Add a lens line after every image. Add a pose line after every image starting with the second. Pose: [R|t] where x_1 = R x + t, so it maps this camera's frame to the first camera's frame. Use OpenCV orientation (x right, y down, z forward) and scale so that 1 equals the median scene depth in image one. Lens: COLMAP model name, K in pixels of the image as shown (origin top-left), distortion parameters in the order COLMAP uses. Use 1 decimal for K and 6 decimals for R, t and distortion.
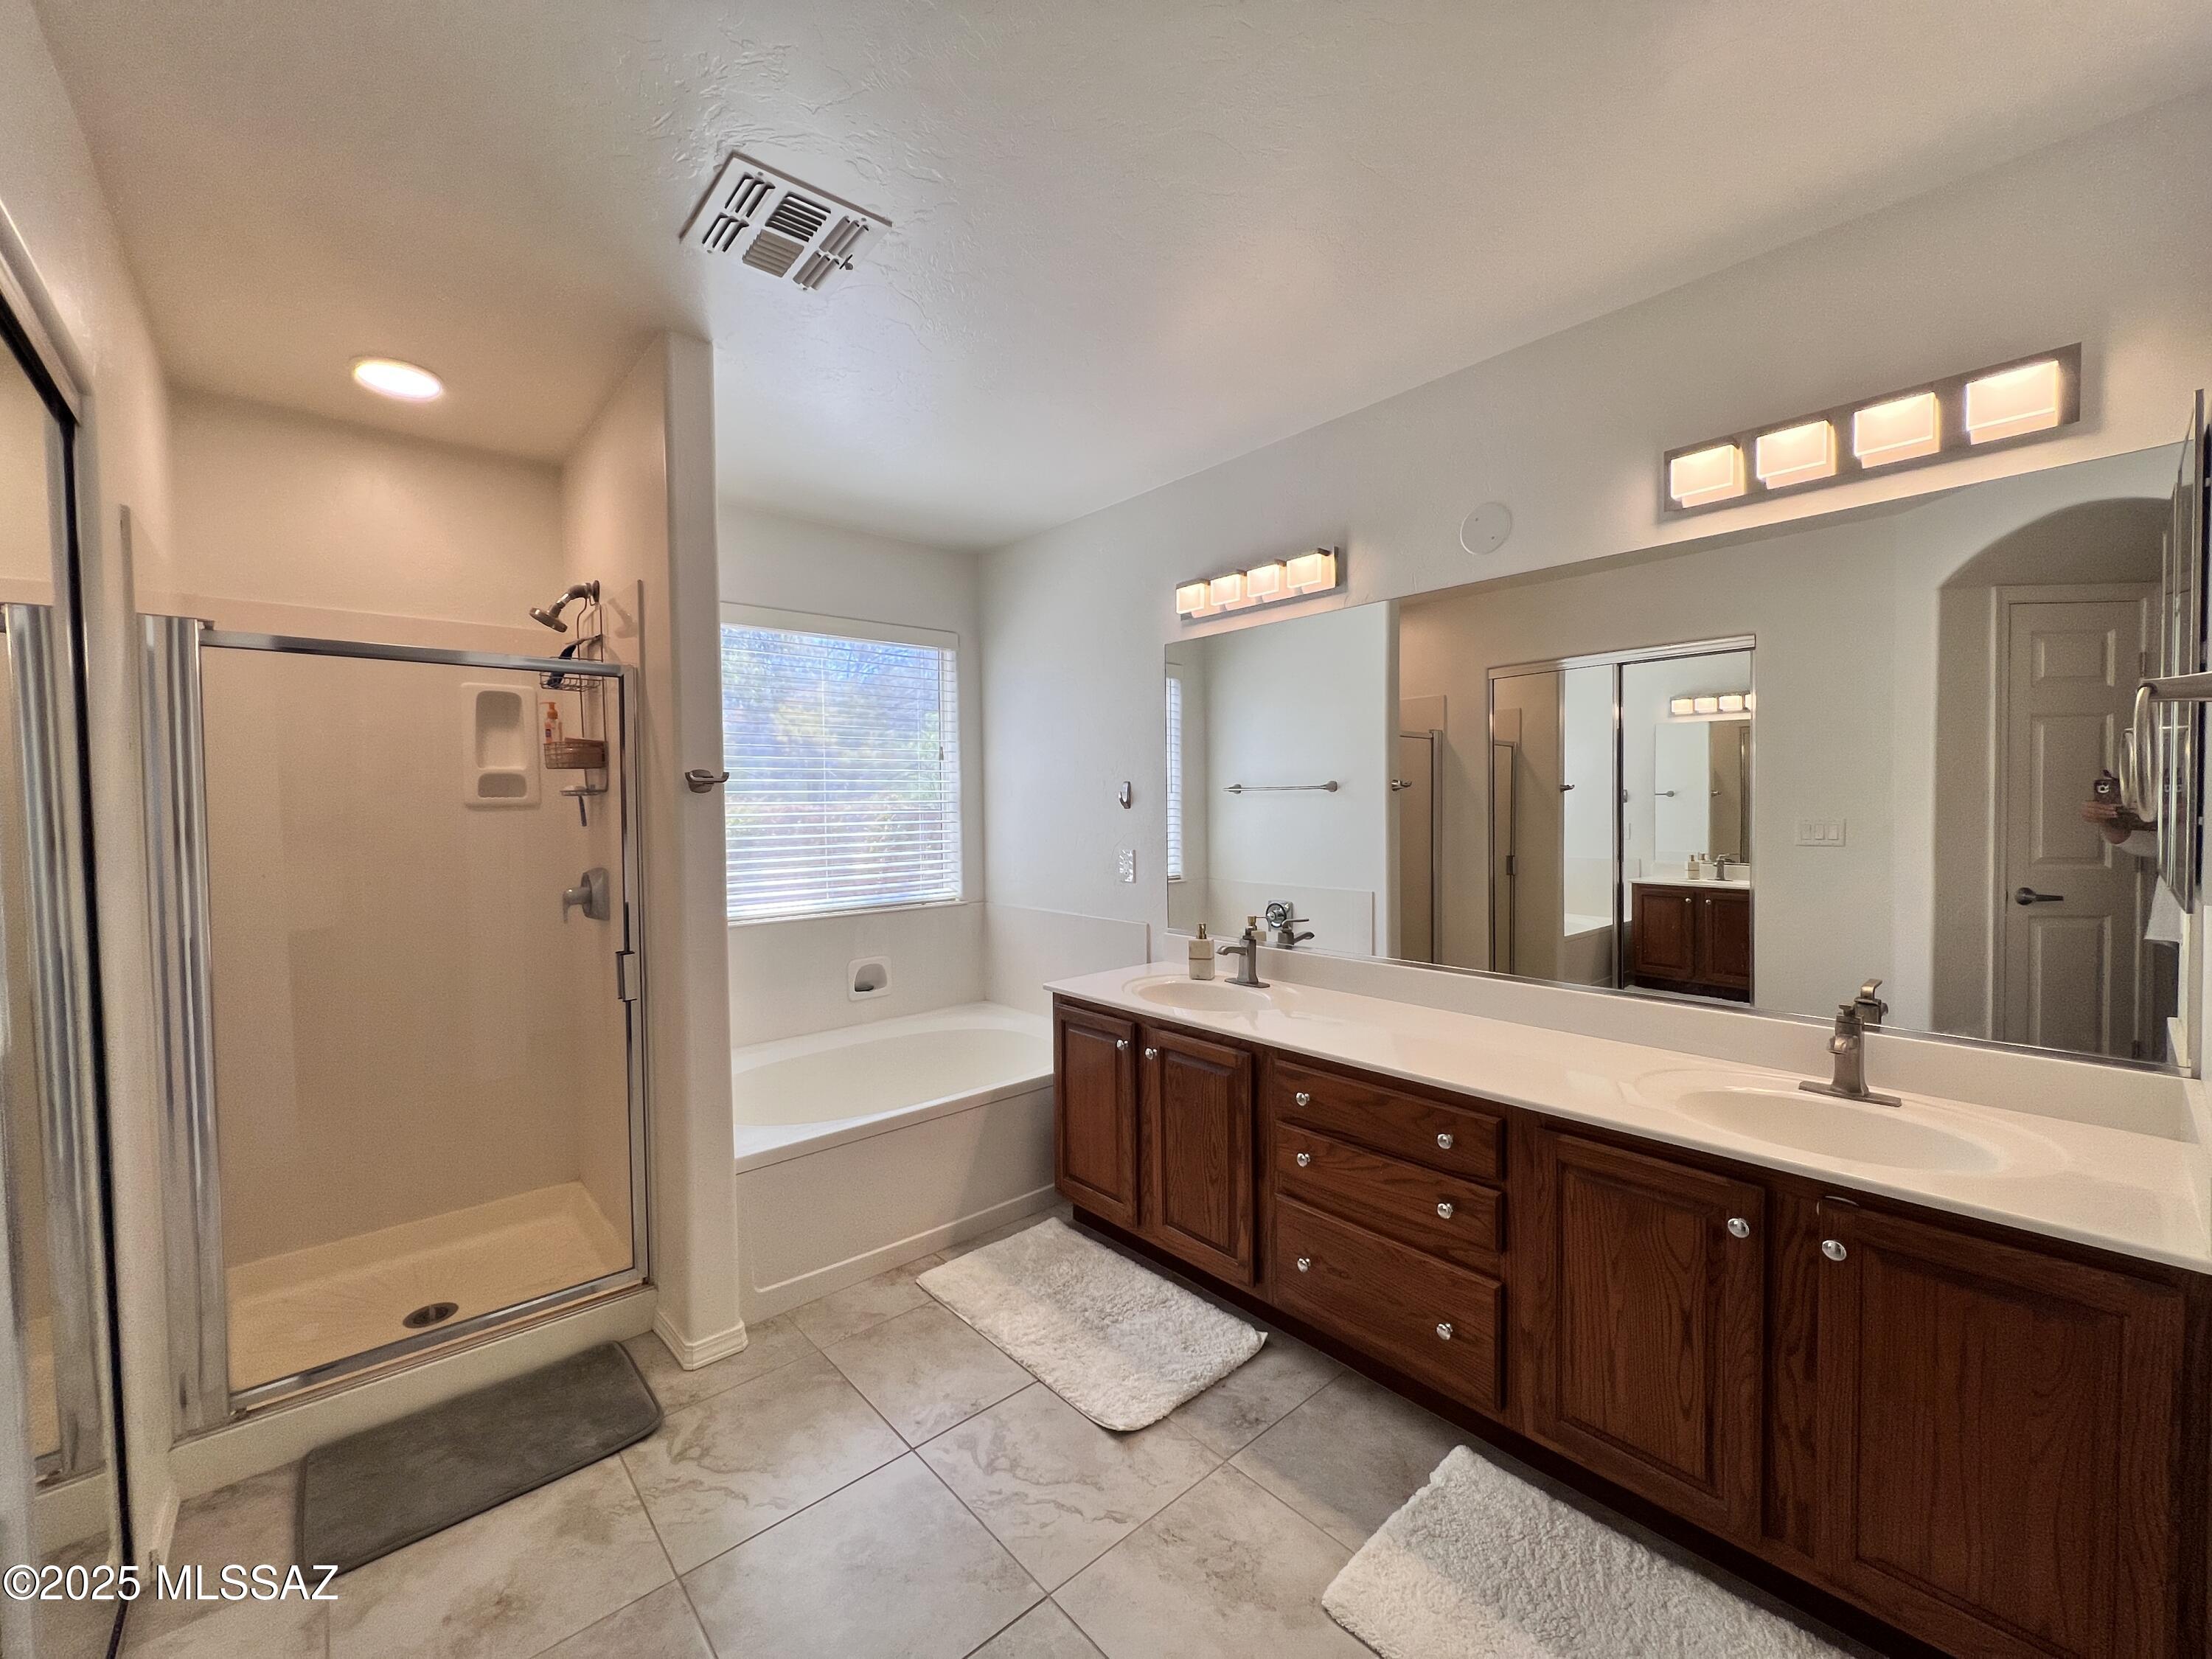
lens RADIAL K [[883.0, 0, 1101.9], [0, 883.0, 824.6], [0, 0, 1]] dist [-0.013093, 0.003075]
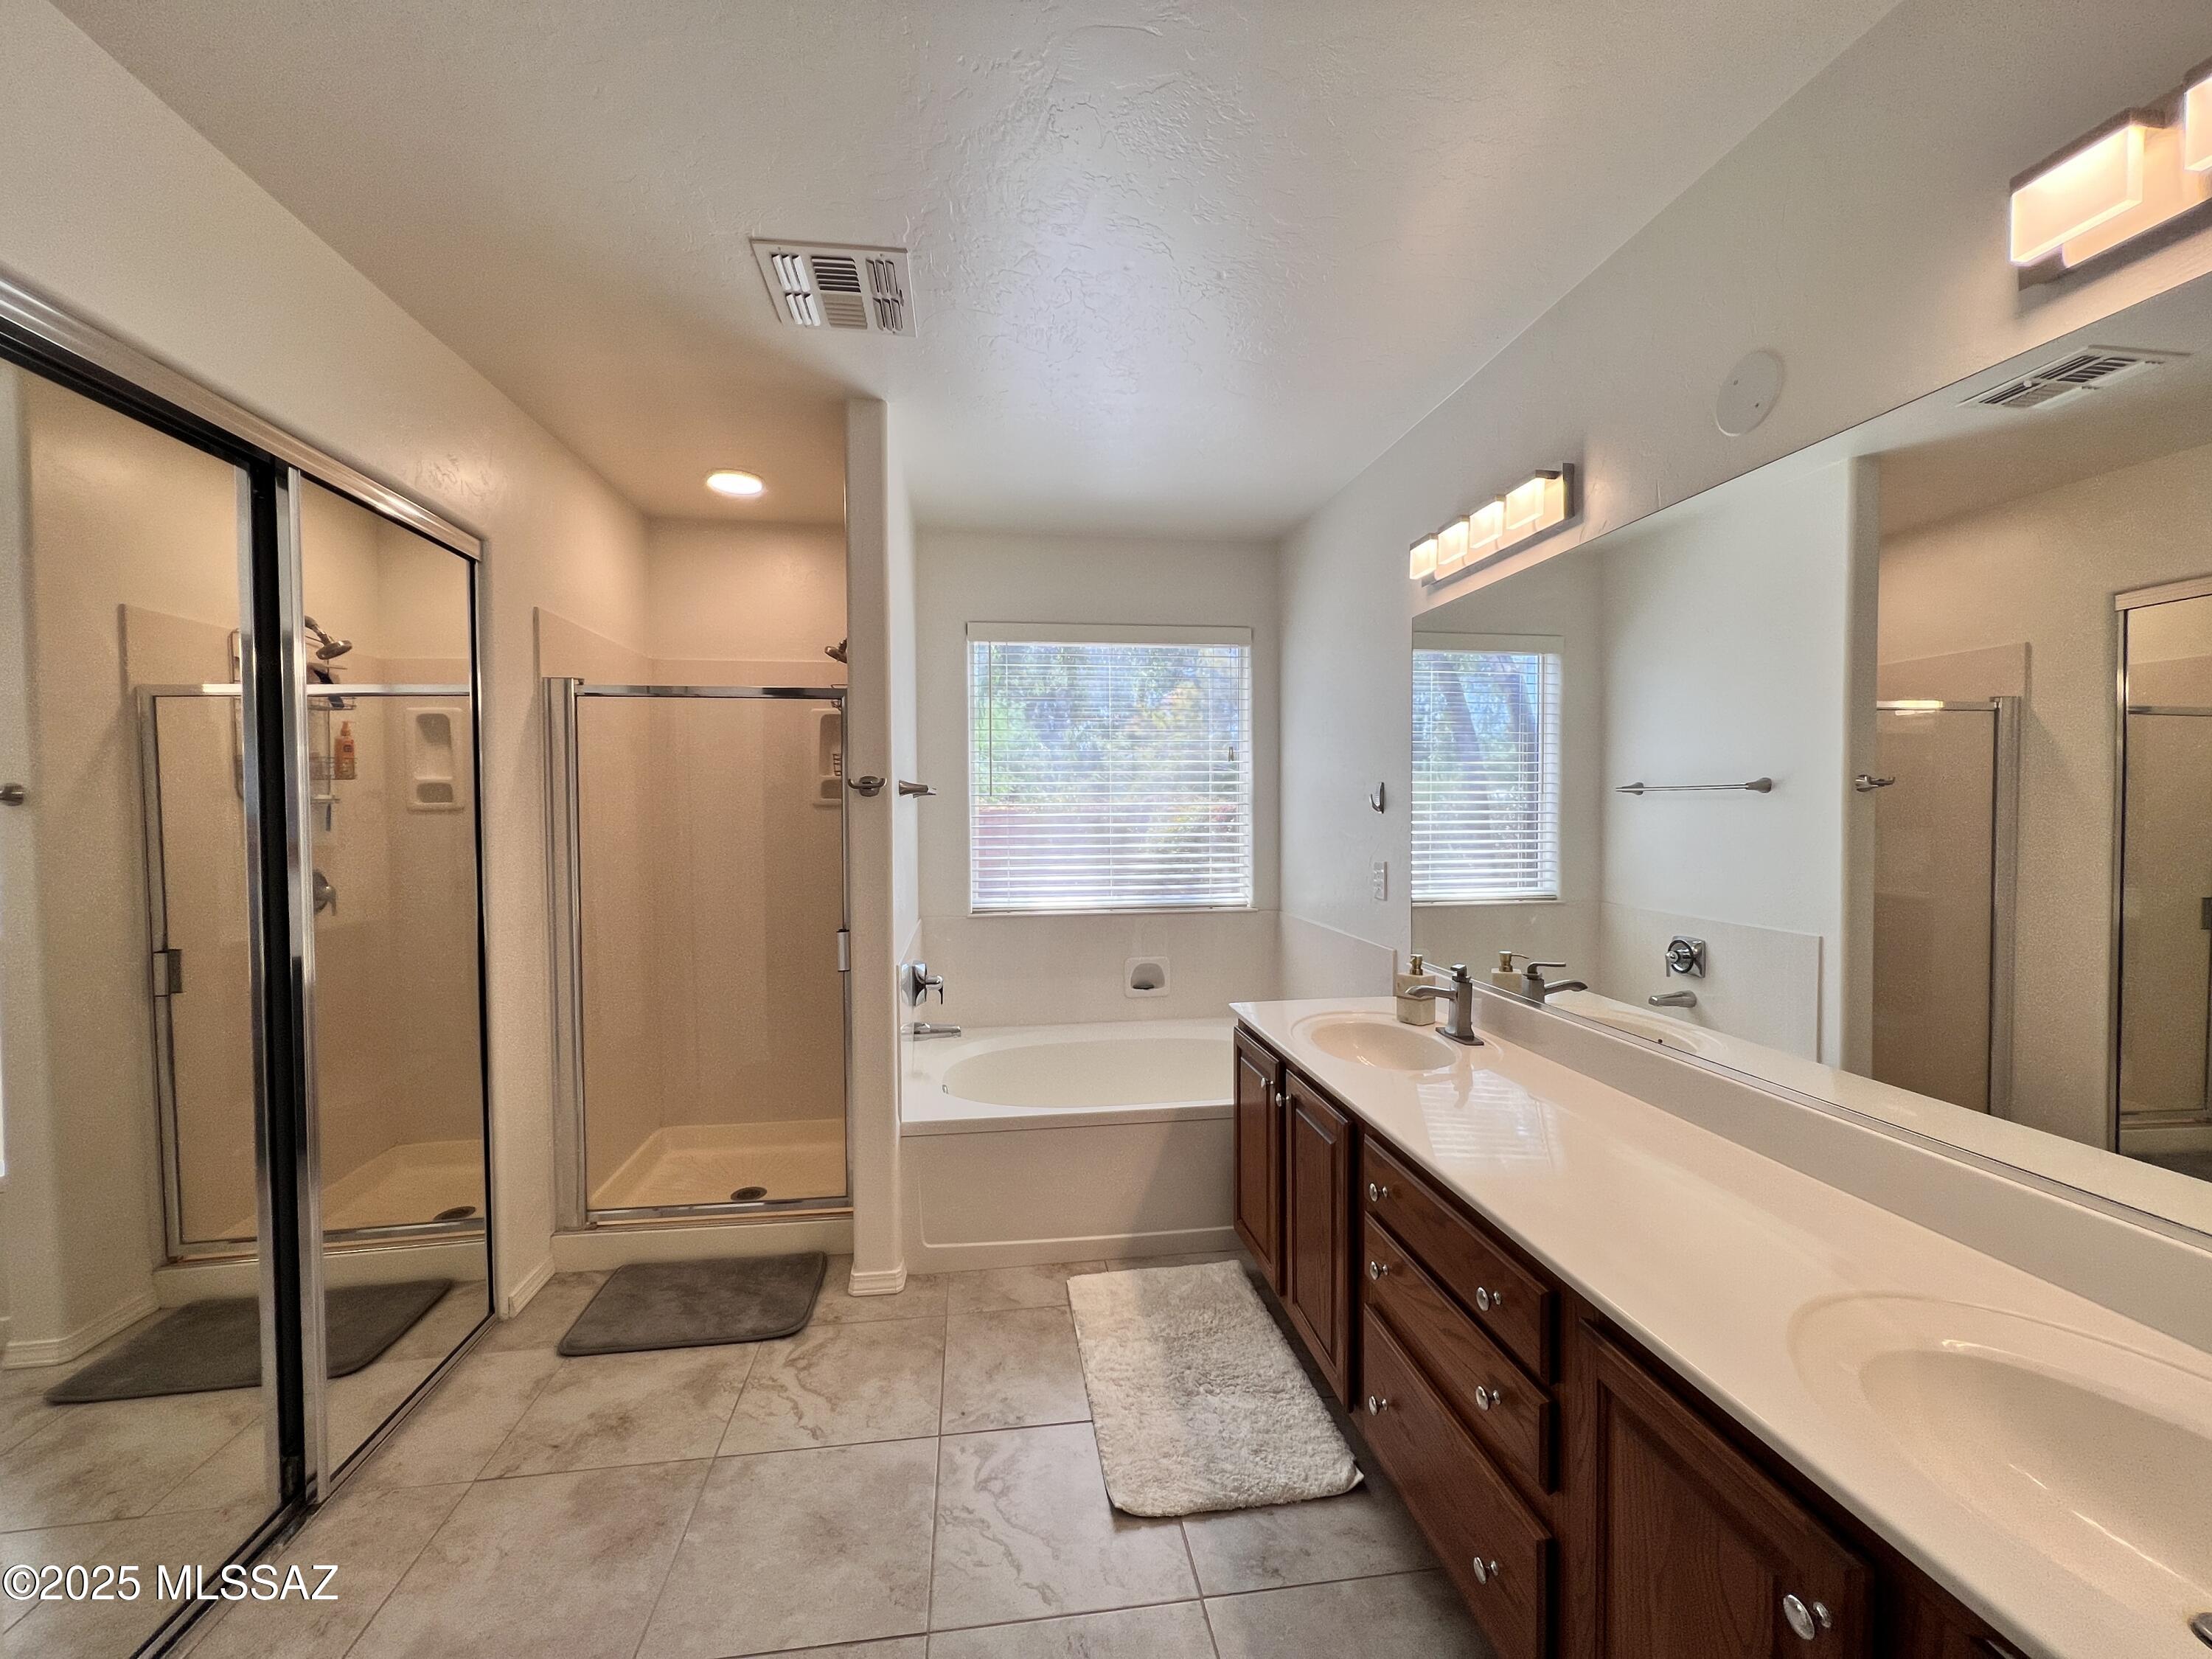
lens RADIAL K [[883.0, 0, 1101.9], [0, 883.0, 824.6], [0, 0, 1]] dist [-0.013093, 0.003075]
pose [[0.834465, 0.019865, -0.550703, 0.391811], [-0.018500, 0.999797, 0.008033, -0.013230], [0.550750, 0.003485, 0.834663, 0.191418]]
